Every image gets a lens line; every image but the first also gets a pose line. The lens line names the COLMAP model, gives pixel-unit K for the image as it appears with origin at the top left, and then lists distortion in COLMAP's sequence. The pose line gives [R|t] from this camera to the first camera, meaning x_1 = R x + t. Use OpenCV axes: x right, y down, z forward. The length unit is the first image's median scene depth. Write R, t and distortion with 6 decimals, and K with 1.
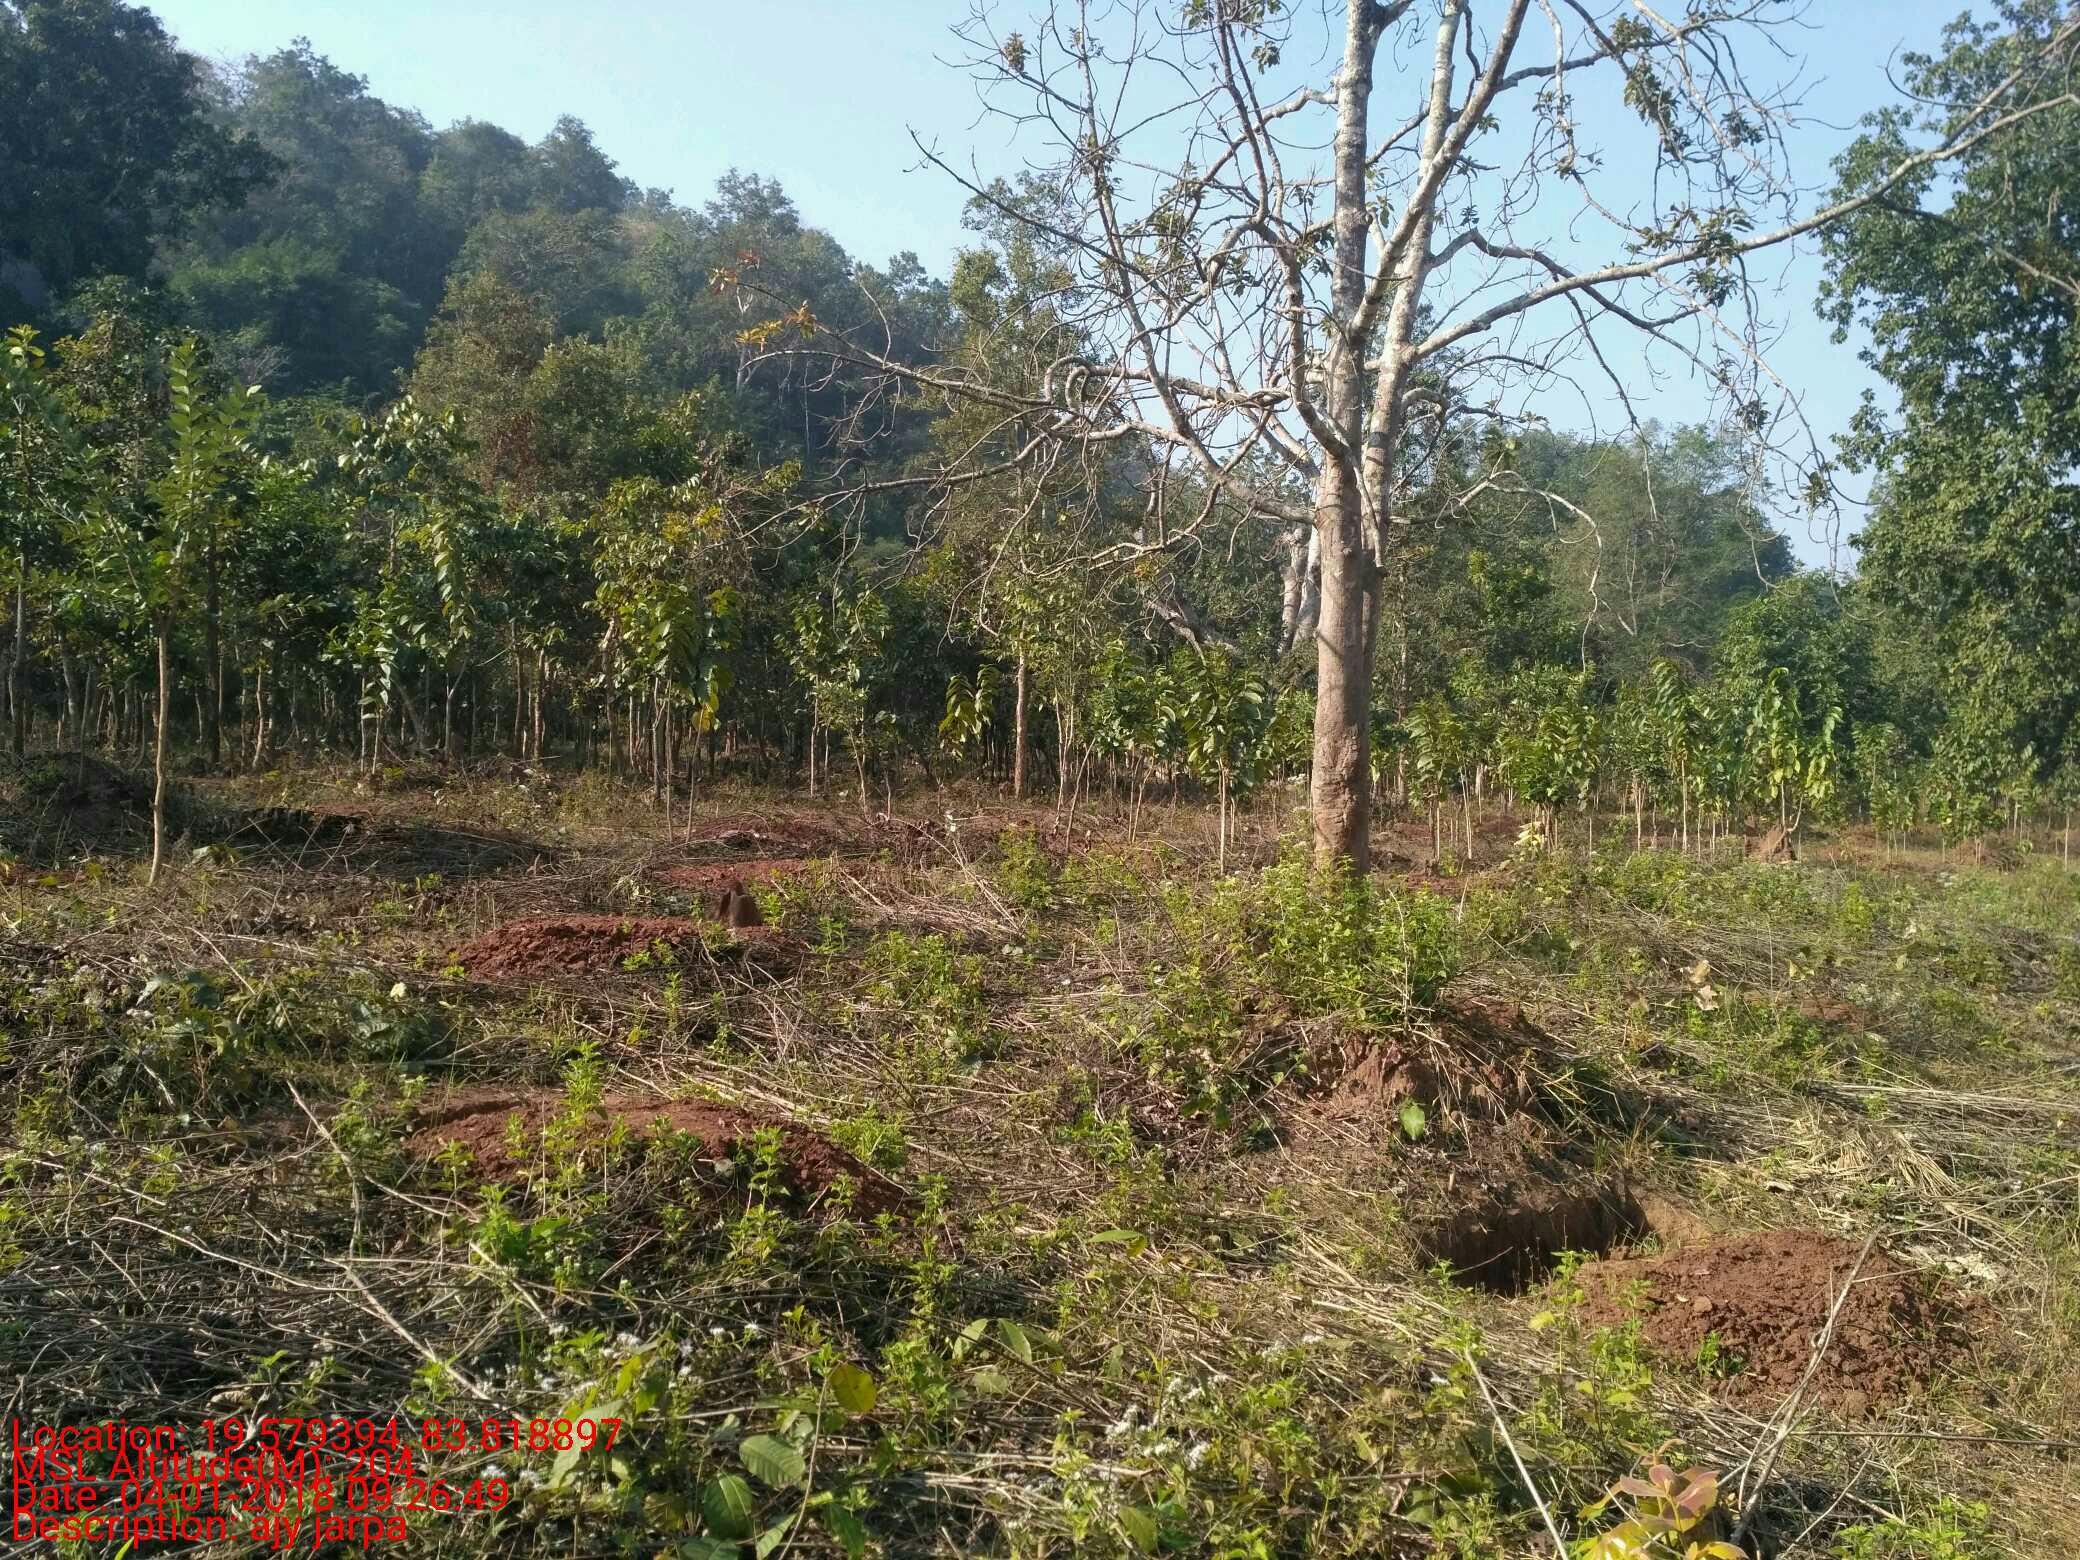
lens RADIAL K [[1528.5, 0, 1040.0], [0, 1528.5, 780.0], [0, 0, 1]] dist [0.059156, 0.001030]
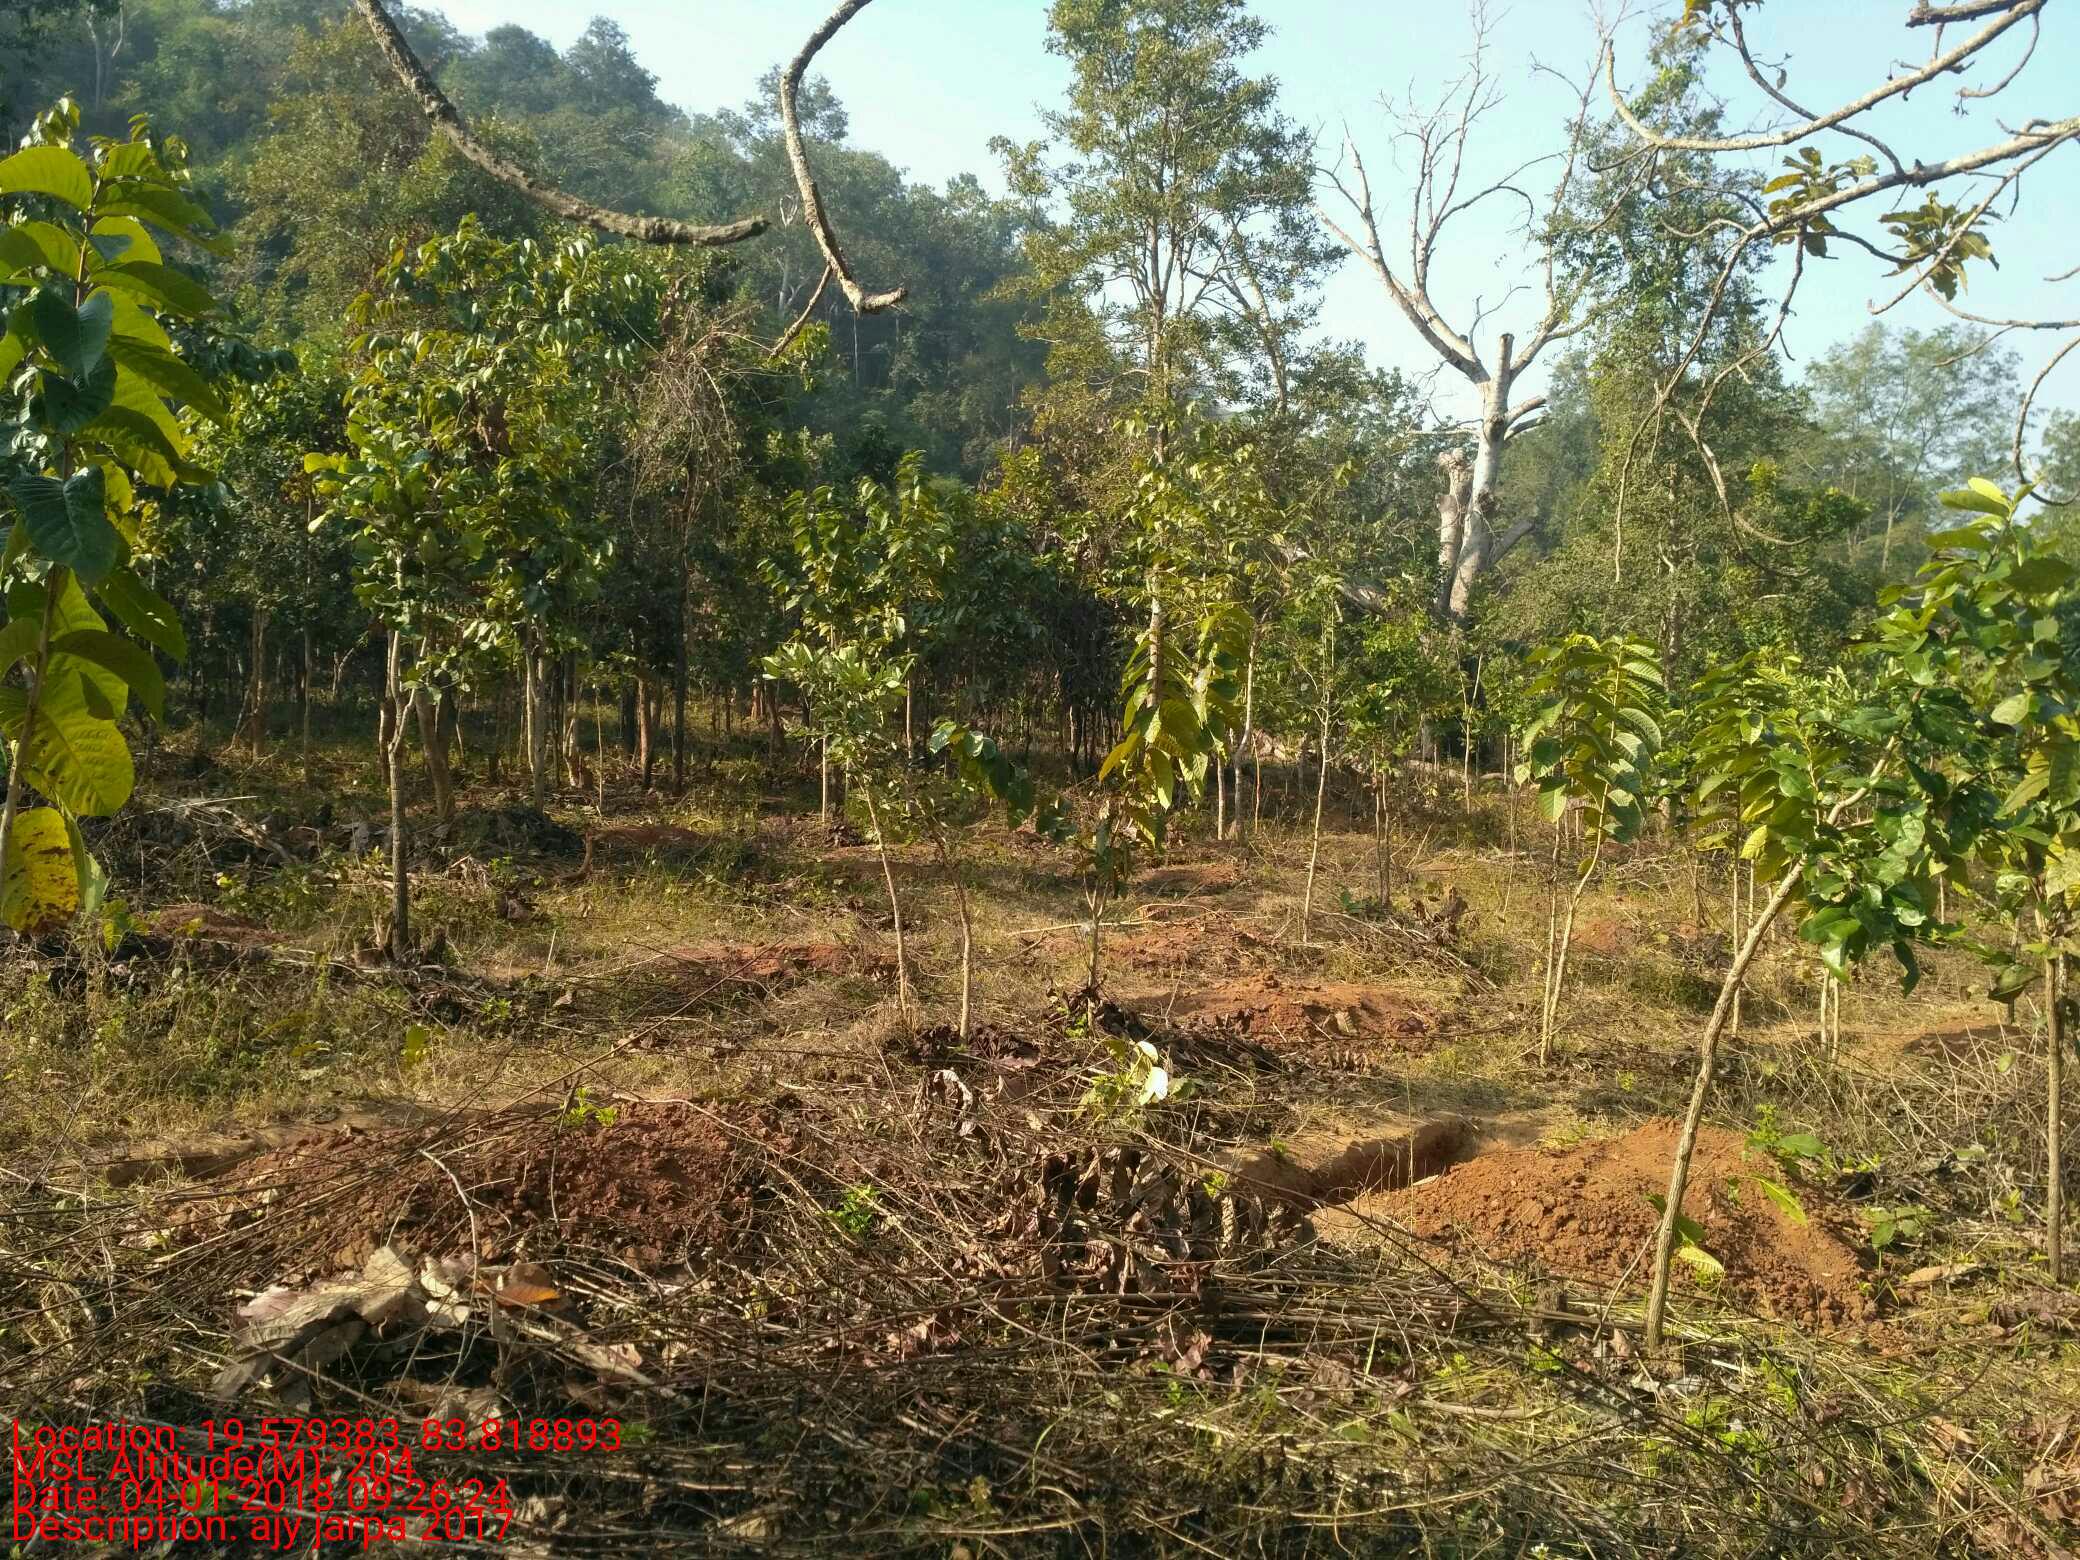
lens RADIAL K [[1561.6, 0, 1040.0], [0, 1561.6, 780.0], [0, 0, 1]] dist [0.000949, -0.000485]
pose [[0.999345, 0.009604, -0.034894, -0.019299], [-0.008616, 0.999561, 0.028354, -0.012143], [0.035151, -0.028035, 0.998989, 0.177346]]
